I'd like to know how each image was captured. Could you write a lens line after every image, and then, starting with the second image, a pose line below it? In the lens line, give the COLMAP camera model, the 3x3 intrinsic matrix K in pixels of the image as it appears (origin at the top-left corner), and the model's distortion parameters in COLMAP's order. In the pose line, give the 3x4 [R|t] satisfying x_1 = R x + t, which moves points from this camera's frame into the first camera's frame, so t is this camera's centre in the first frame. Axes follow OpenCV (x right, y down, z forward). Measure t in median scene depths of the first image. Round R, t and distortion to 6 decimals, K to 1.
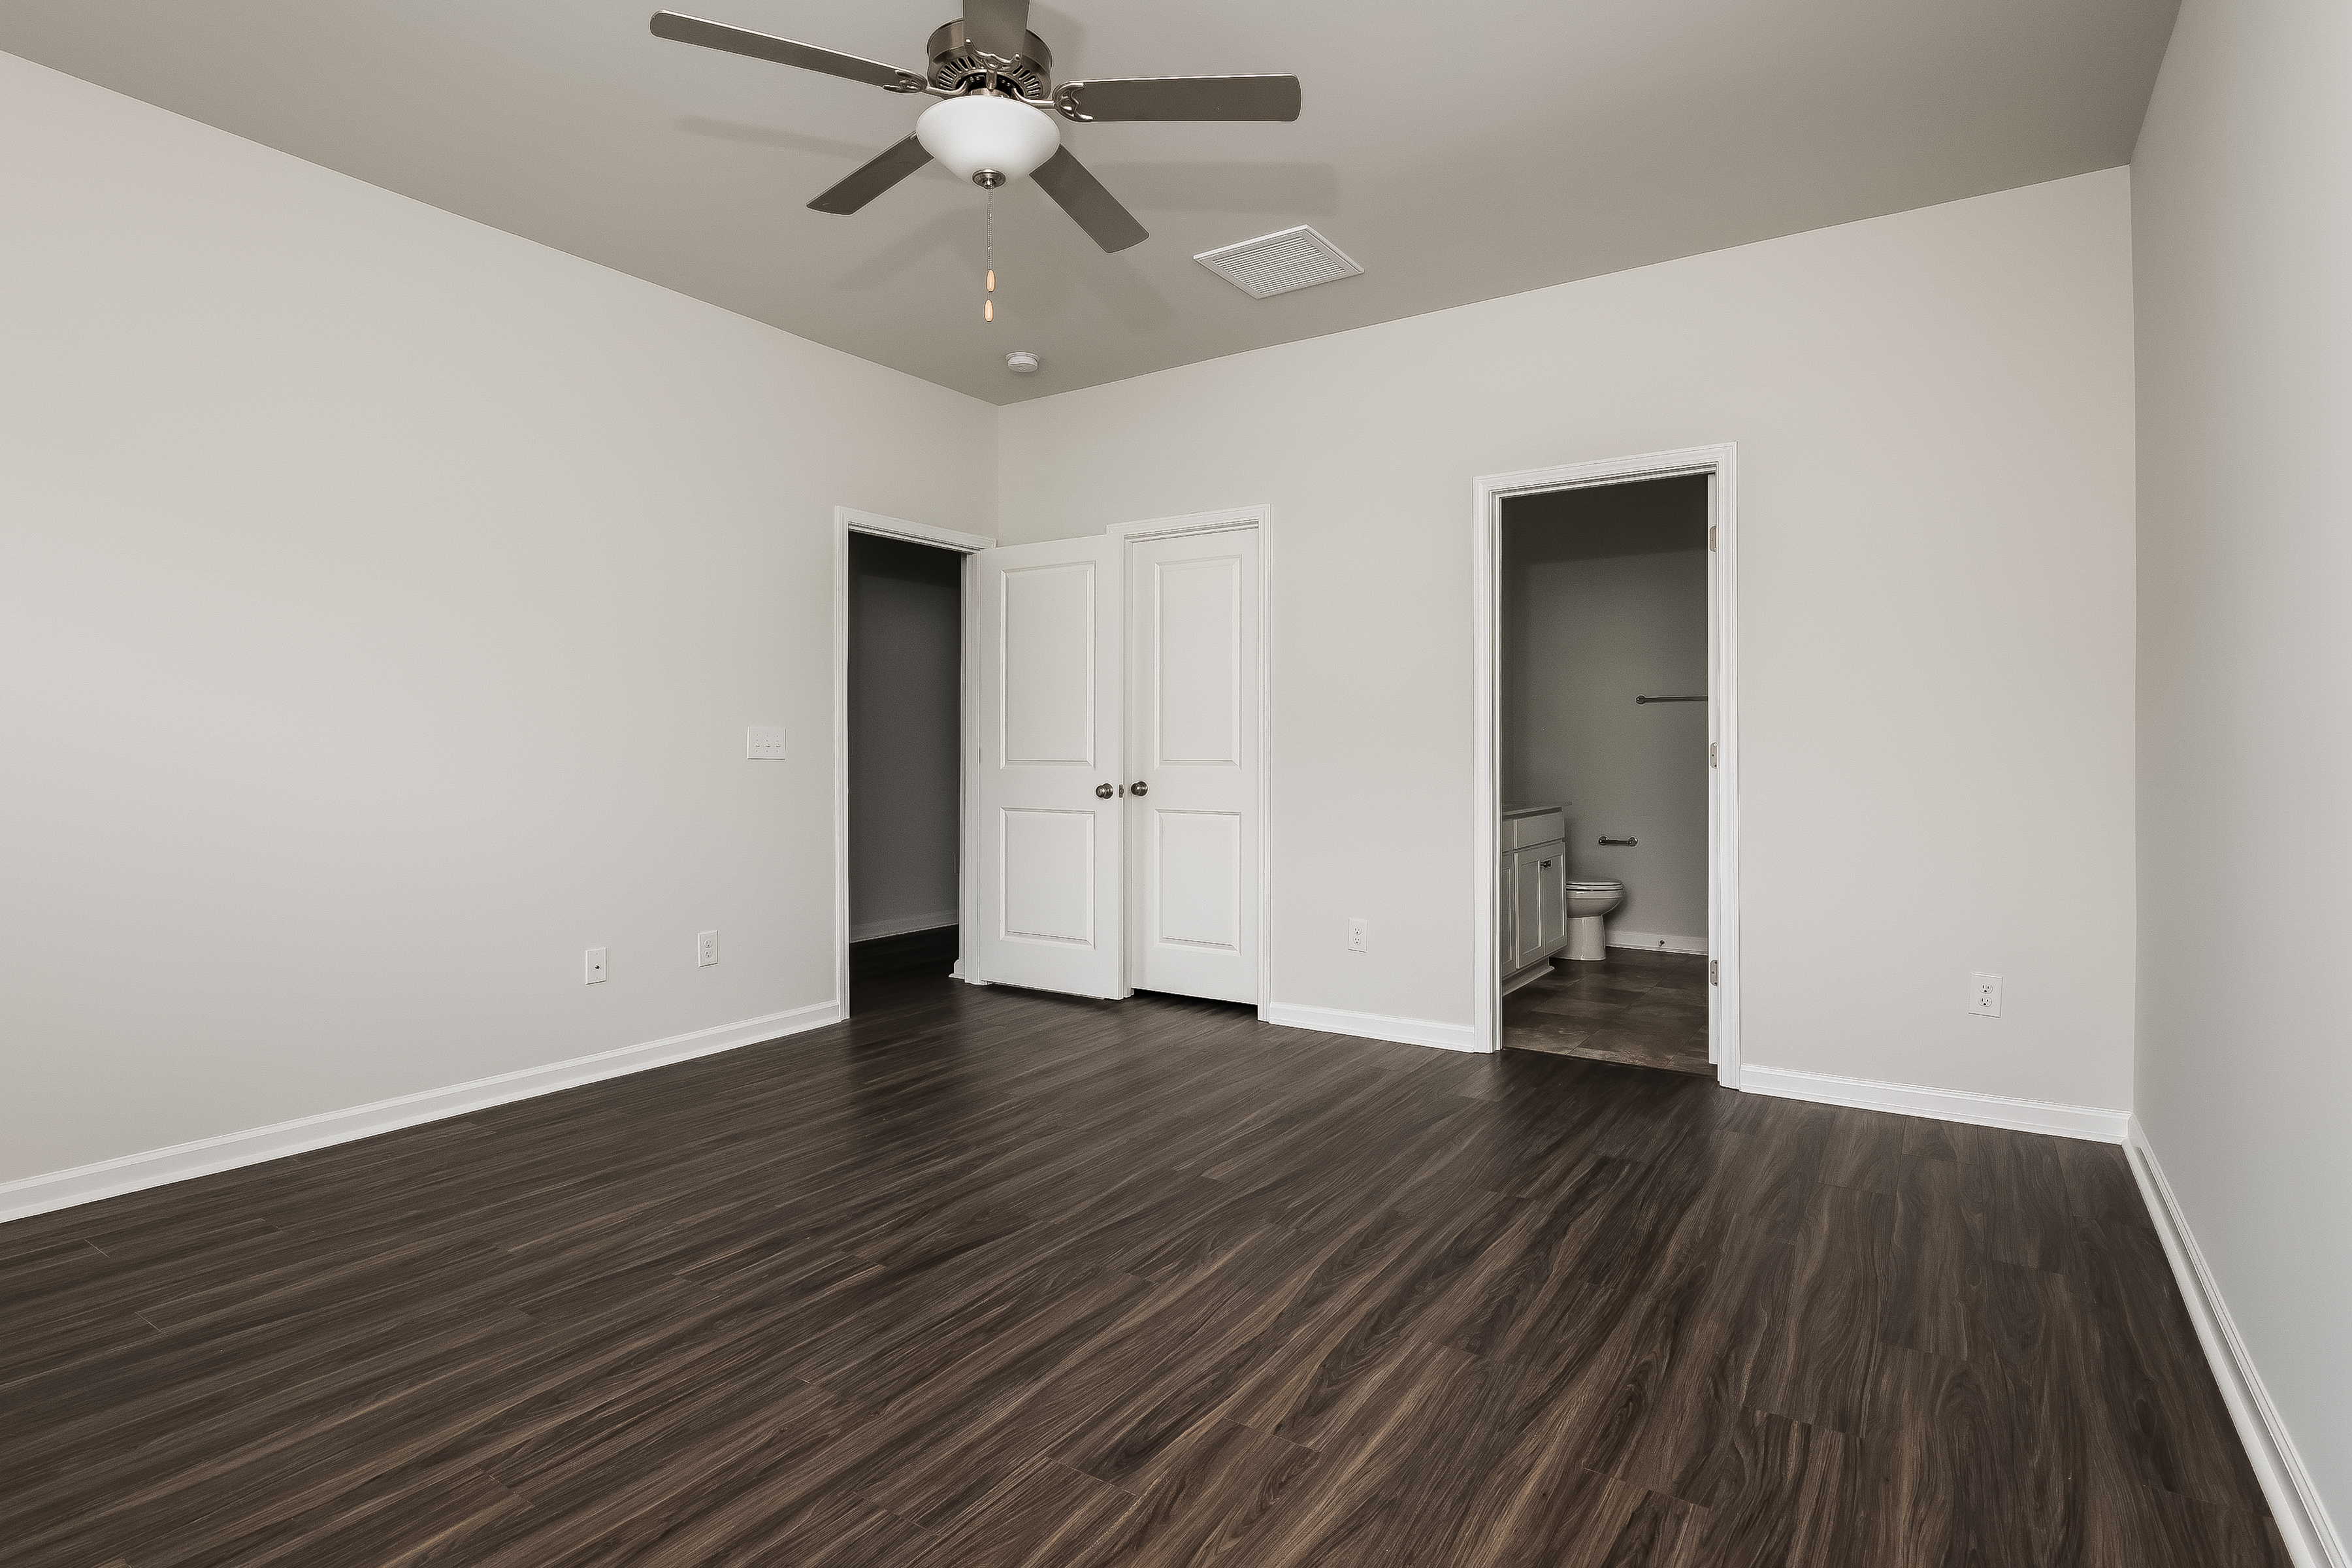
lens RADIAL K [[1177.2, 0, 1175.6], [0, 1177.2, 770.8], [0, 0, 1]] dist [-0.015920, -0.000498]
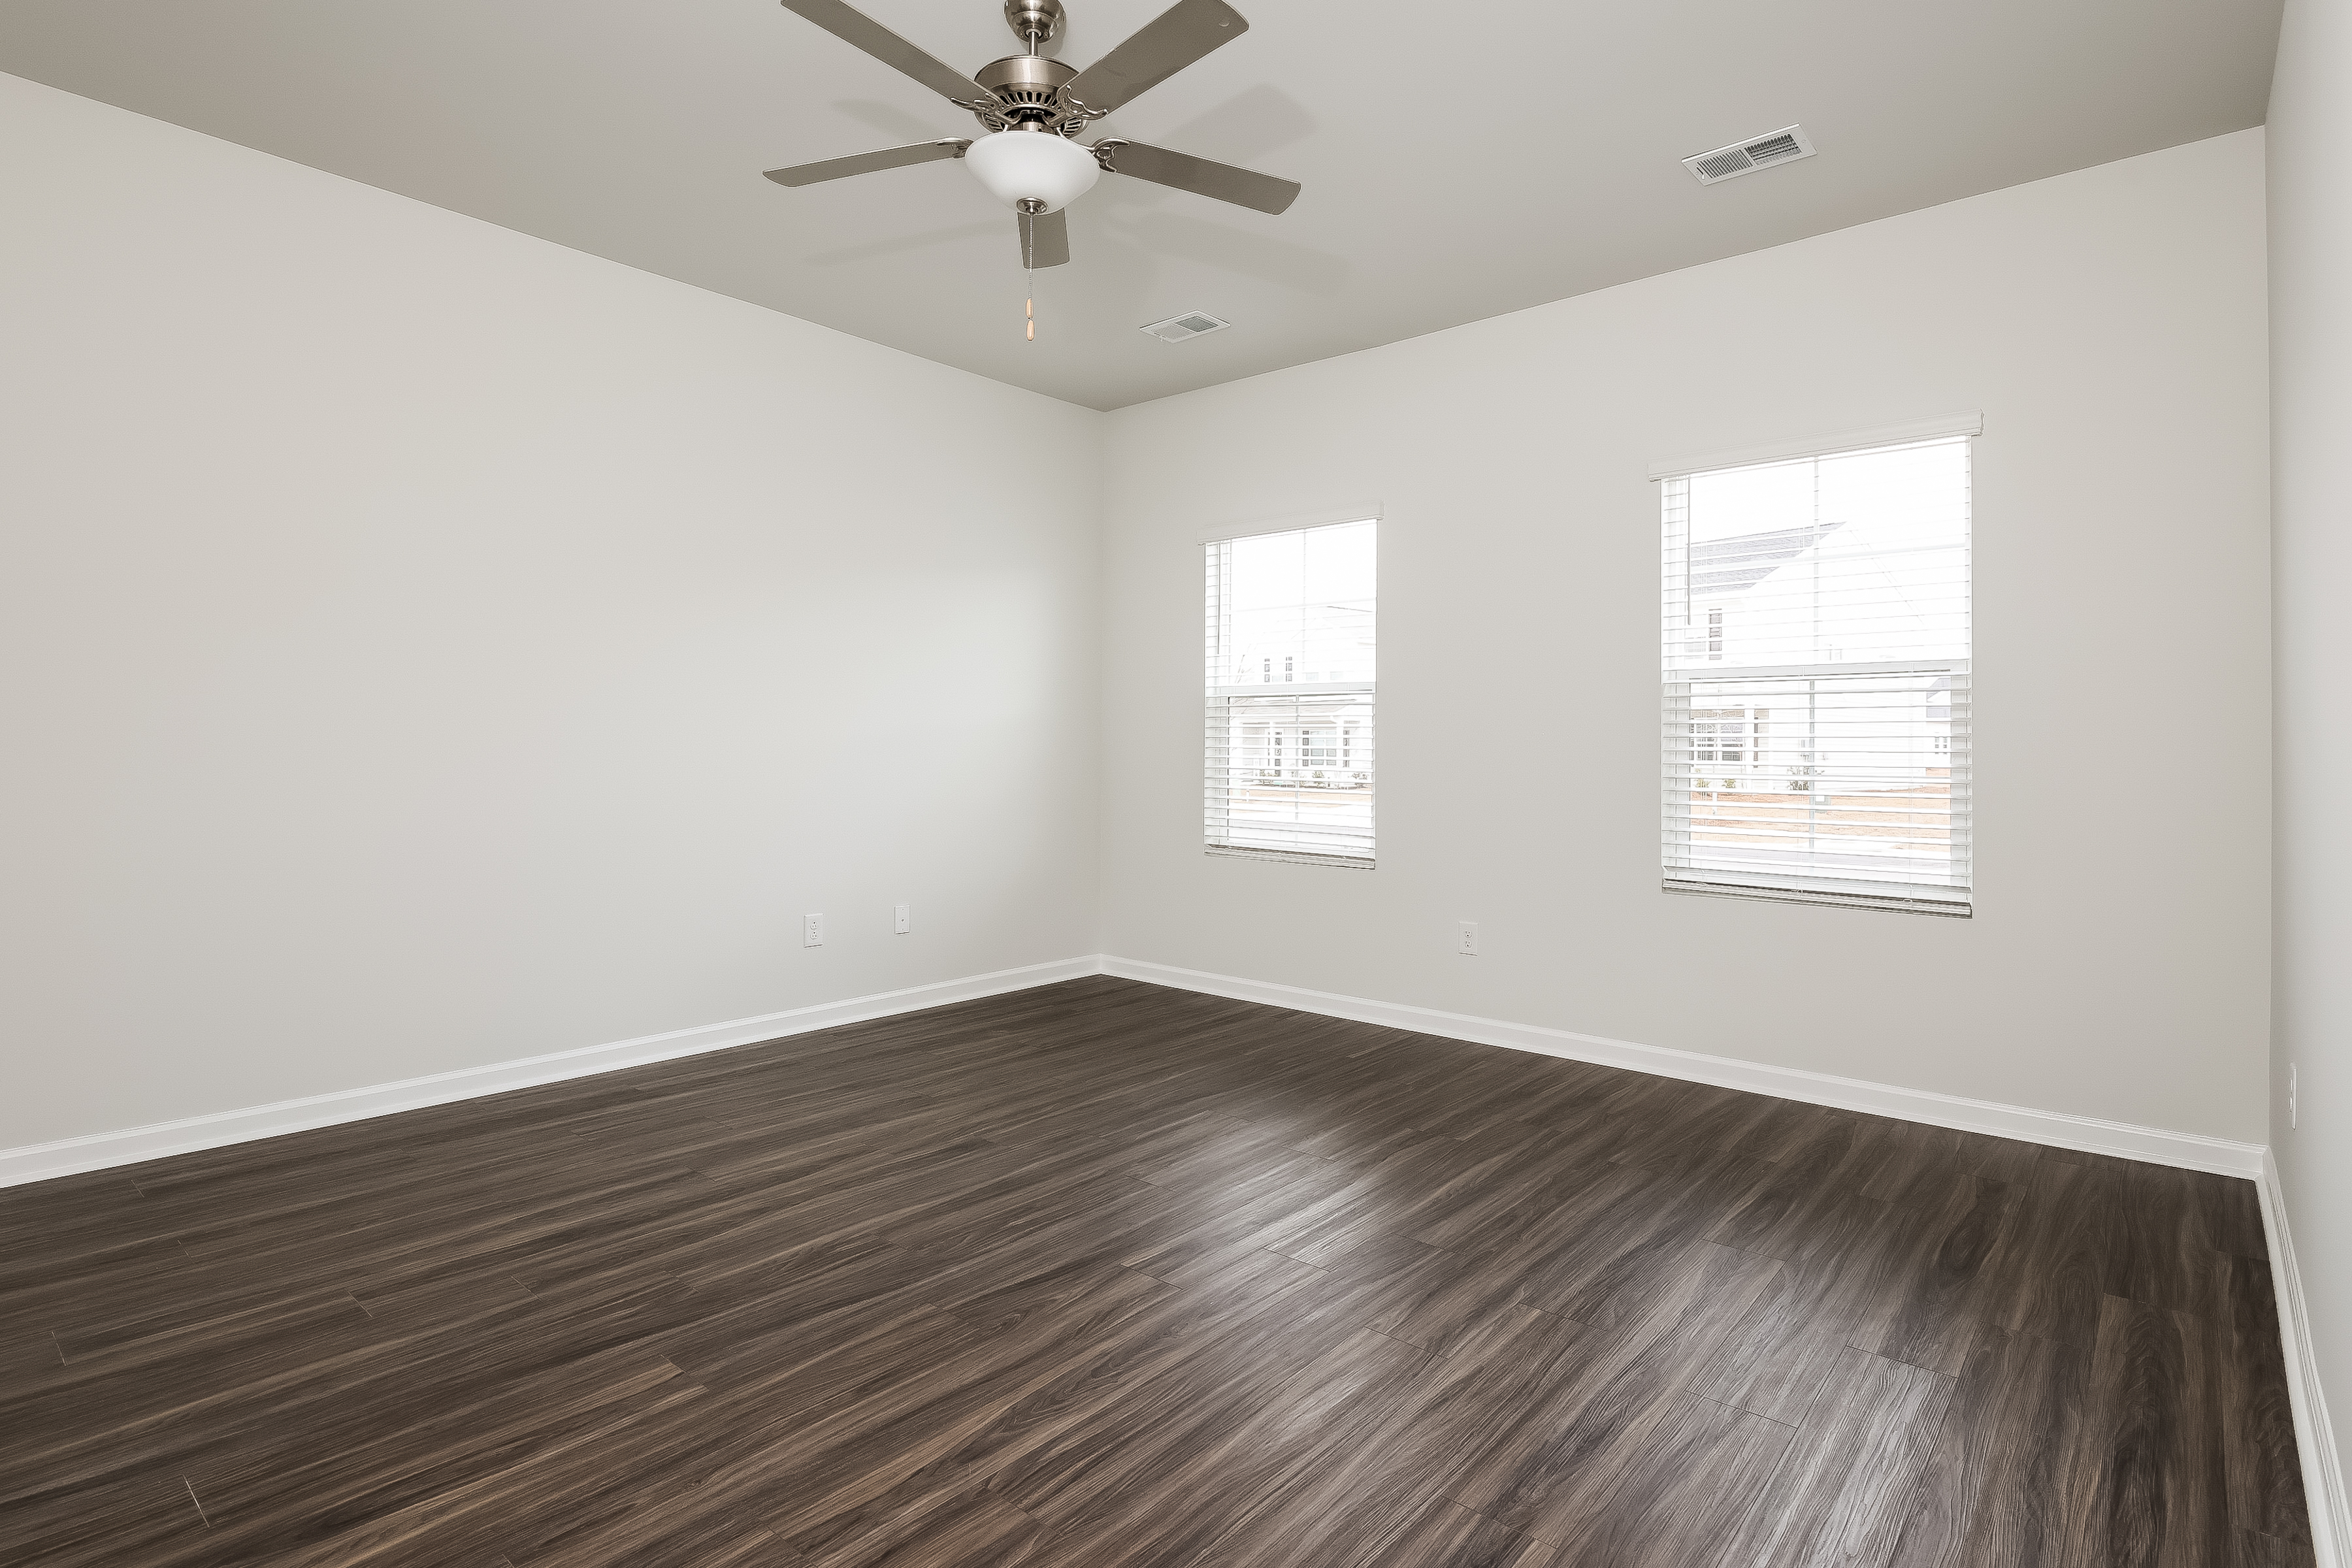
lens RADIAL K [[1177.2, 0, 1175.8], [0, 1177.2, 771.5], [0, 0, 1]] dist [-0.015920, -0.000498]
pose [[-0.991910, -0.013901, 0.126176, -0.420365], [-0.009403, 0.999301, 0.036168, -0.034191], [-0.126591, 0.034689, -0.991348, 1.995277]]
